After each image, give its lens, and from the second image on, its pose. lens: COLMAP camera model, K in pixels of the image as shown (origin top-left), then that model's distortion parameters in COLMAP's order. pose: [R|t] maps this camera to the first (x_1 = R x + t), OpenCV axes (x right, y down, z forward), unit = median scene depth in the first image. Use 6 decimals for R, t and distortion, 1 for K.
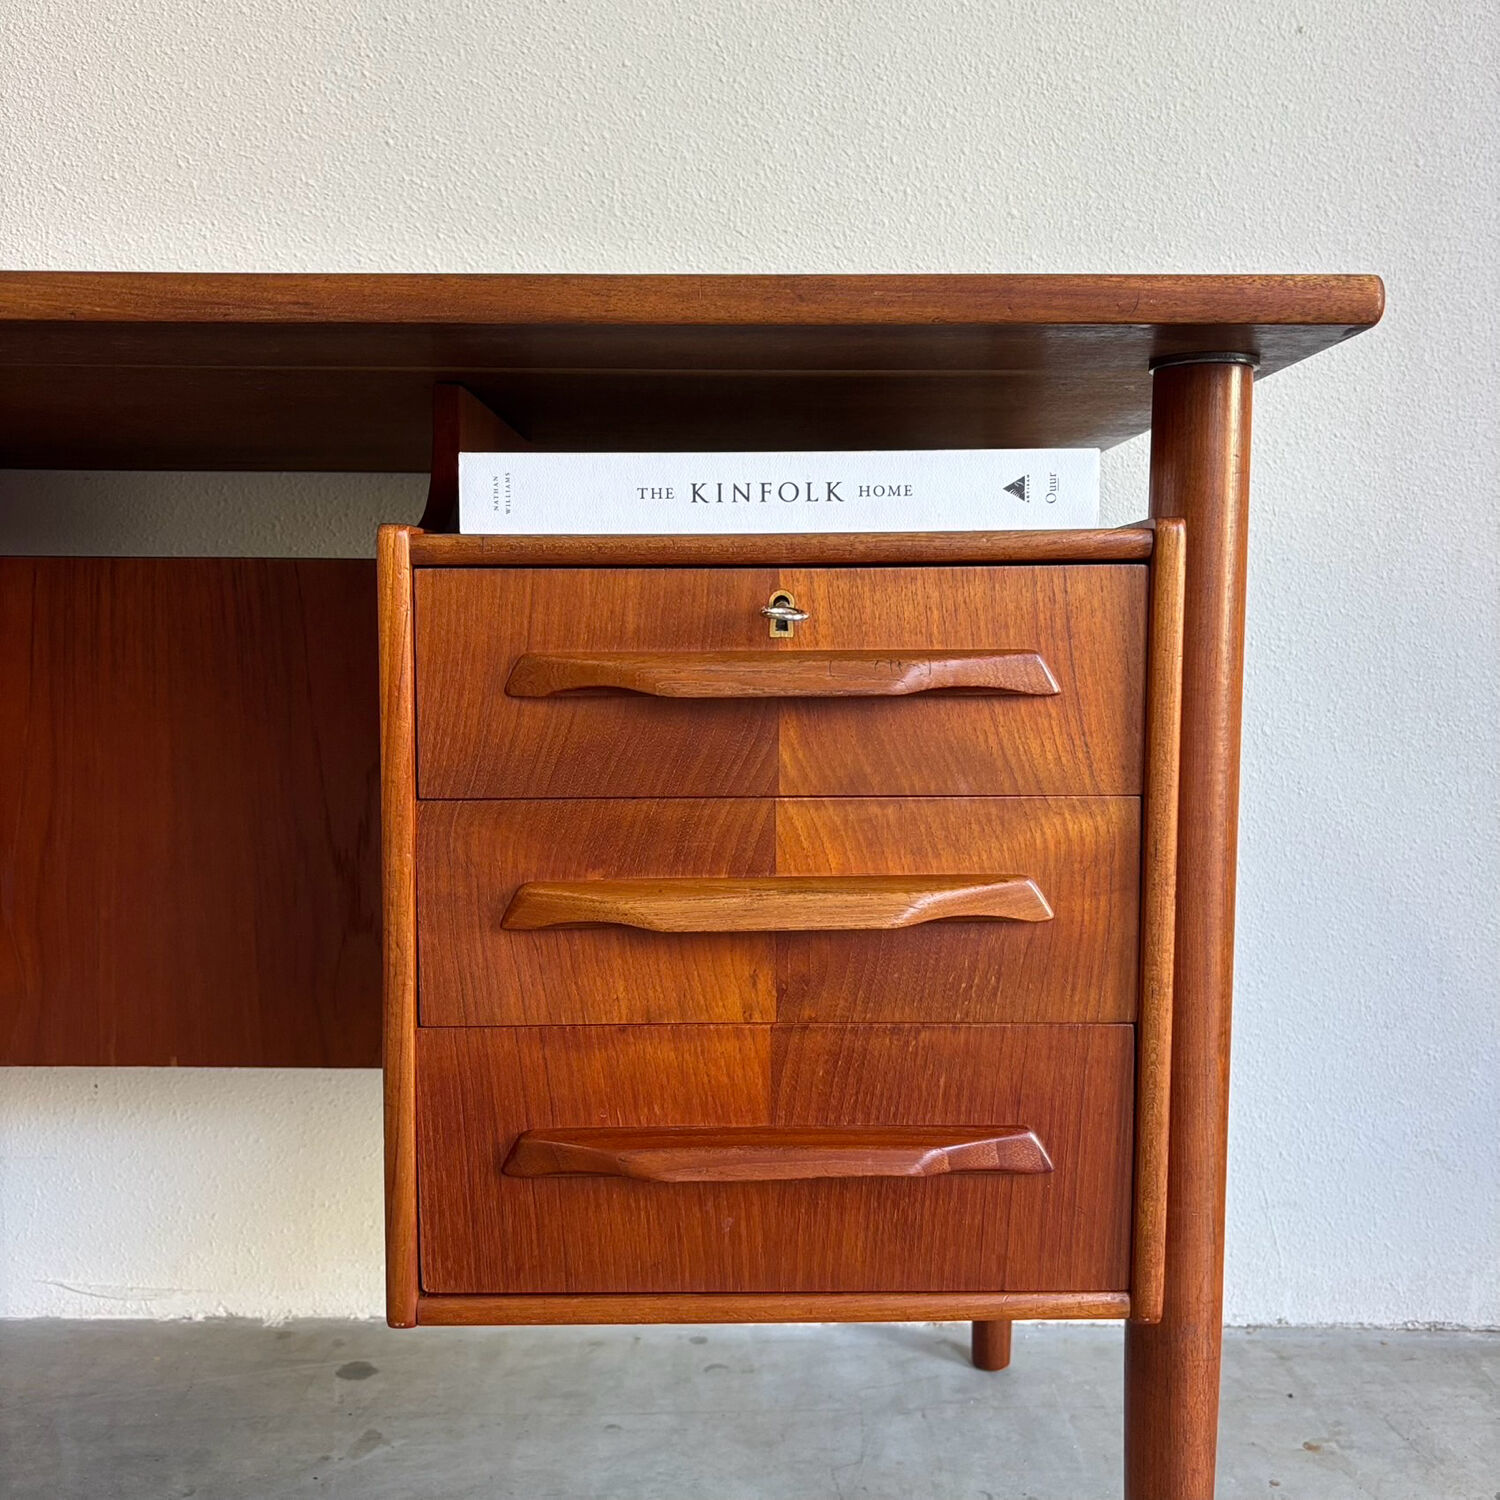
lens RADIAL K [[1531.2, 0, 751.8], [0, 1531.2, 757.2], [0, 0, 1]] dist [0.024594, 0.000000]
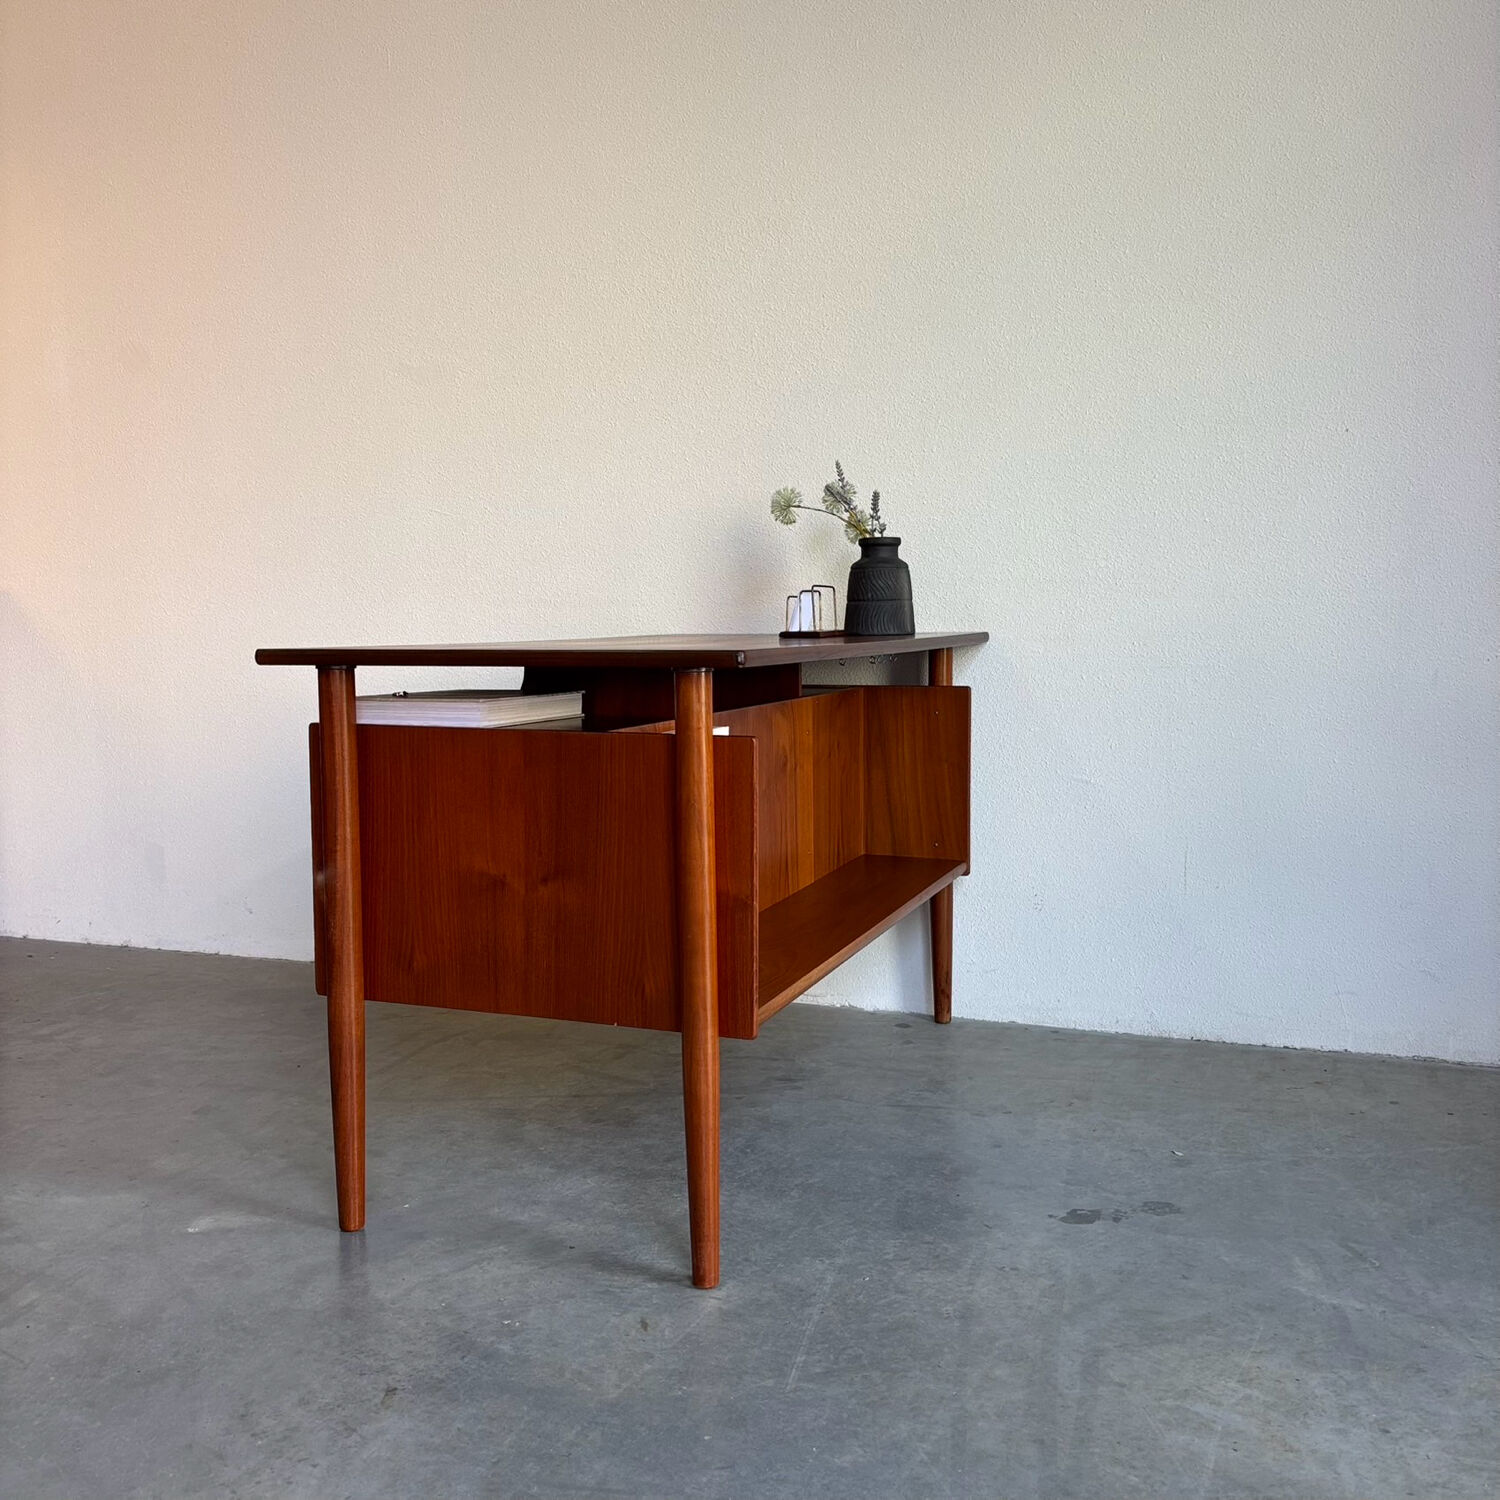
lens RADIAL K [[1531.2, 0, 737.3], [0, 1531.2, 763.7], [0, 0, 1]] dist [0.024594, 0.000000]
pose [[0.930669, 0.017342, -0.365450, 0.647454], [-0.013283, 0.999819, 0.013619, -0.057950], [0.365620, -0.007821, 0.930731, -2.316093]]
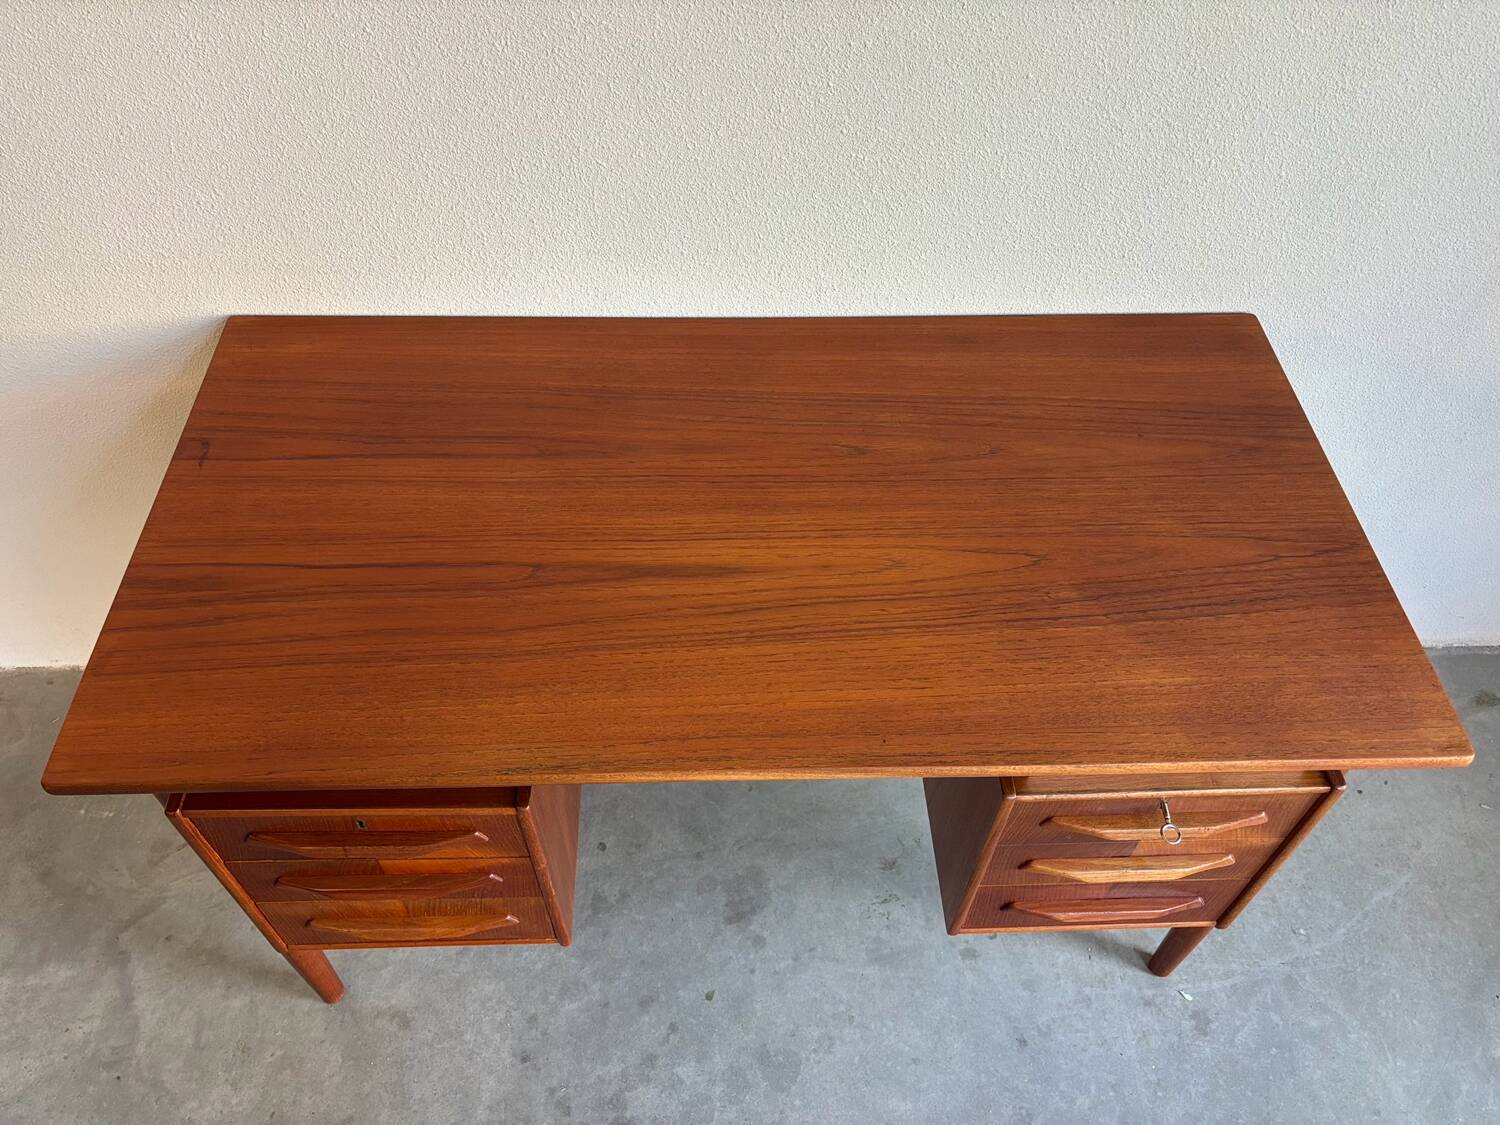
lens RADIAL K [[1138.1, 0, 760.1], [0, 1138.1, 578.0], [0, 0, 1]] dist [0.040301, -0.043752]
pose [[0.999174, -0.016015, 0.037359, -0.643803], [-0.015784, 0.694116, 0.719690, -1.550782], [-0.037457, -0.719685, 0.693289, 0.049459]]
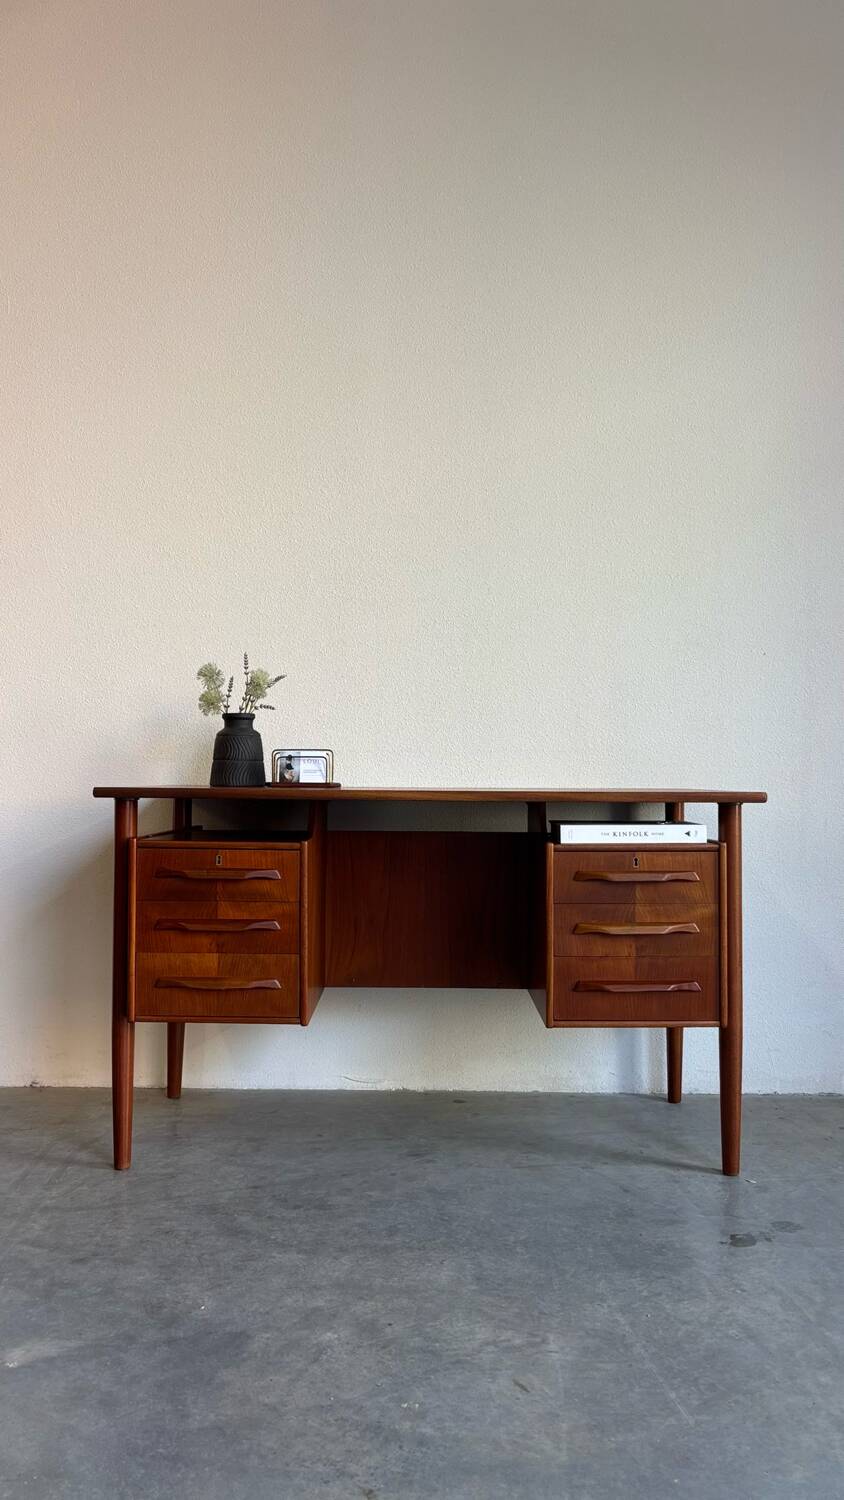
lens RADIAL K [[1147.3, 0, 420.7], [0, 1147.3, 762.8], [0, 0, 1]] dist [0.026035, 0.009256]
pose [[0.999957, -0.001463, -0.009144, -0.564118], [0.000508, 0.994627, -0.103518, -0.035325], [0.009246, 0.103509, 0.994586, -2.302876]]
